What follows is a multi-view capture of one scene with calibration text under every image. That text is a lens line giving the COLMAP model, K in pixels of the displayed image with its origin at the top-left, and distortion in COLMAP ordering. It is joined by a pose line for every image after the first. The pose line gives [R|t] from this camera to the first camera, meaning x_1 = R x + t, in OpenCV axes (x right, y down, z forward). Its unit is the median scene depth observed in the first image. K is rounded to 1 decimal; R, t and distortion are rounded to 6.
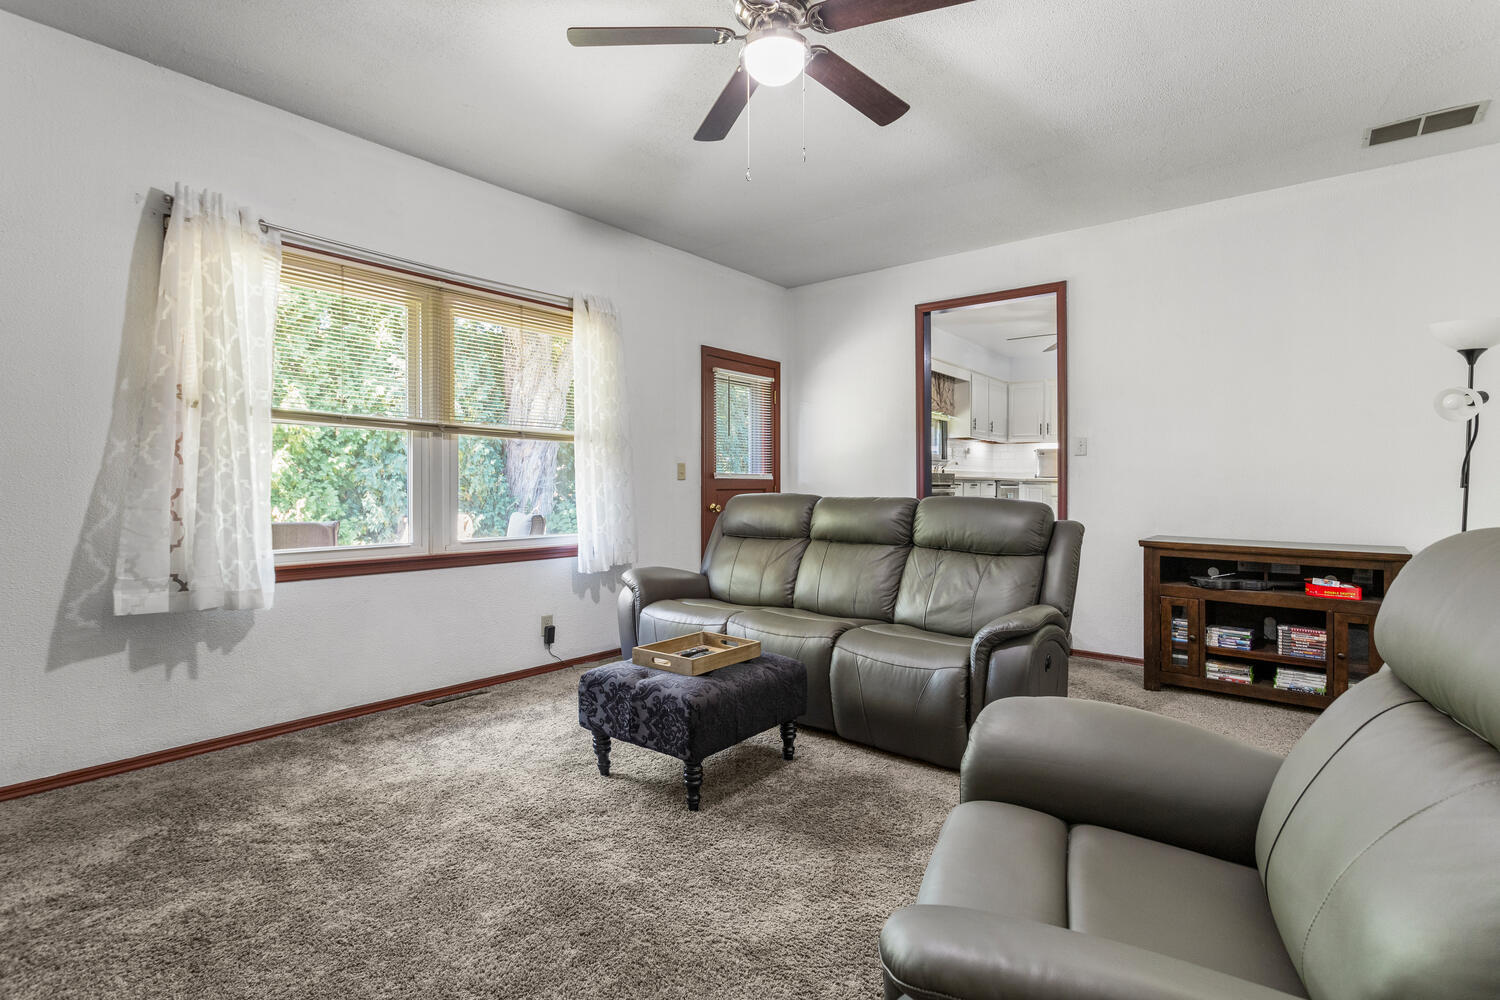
lens RADIAL K [[727.5, 0, 749.7], [0, 727.5, 490.5], [0, 0, 1]] dist [-0.003034, -0.000343]
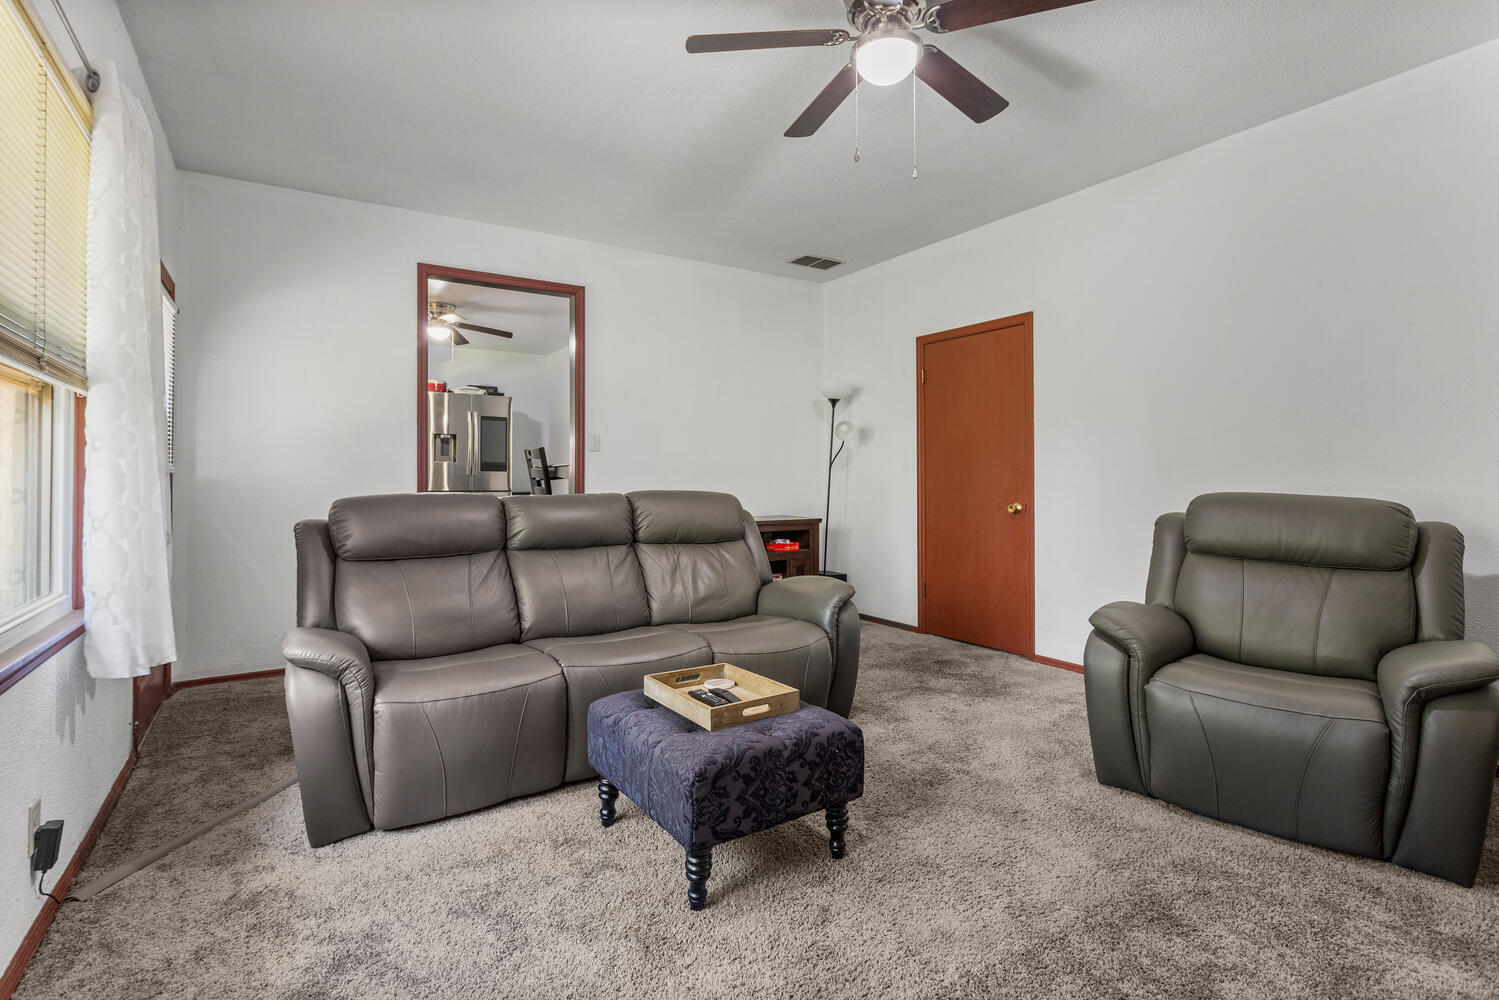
lens RADIAL K [[721.0, 0, 751.8], [0, 721.0, 472.3], [0, 0, 1]] dist [-0.011970, -0.000156]
pose [[0.312569, 0.002083, 0.949893, -0.657222], [0.013033, 0.999894, -0.006482, -0.008690], [-0.949806, 0.014406, 0.312508, 0.590948]]
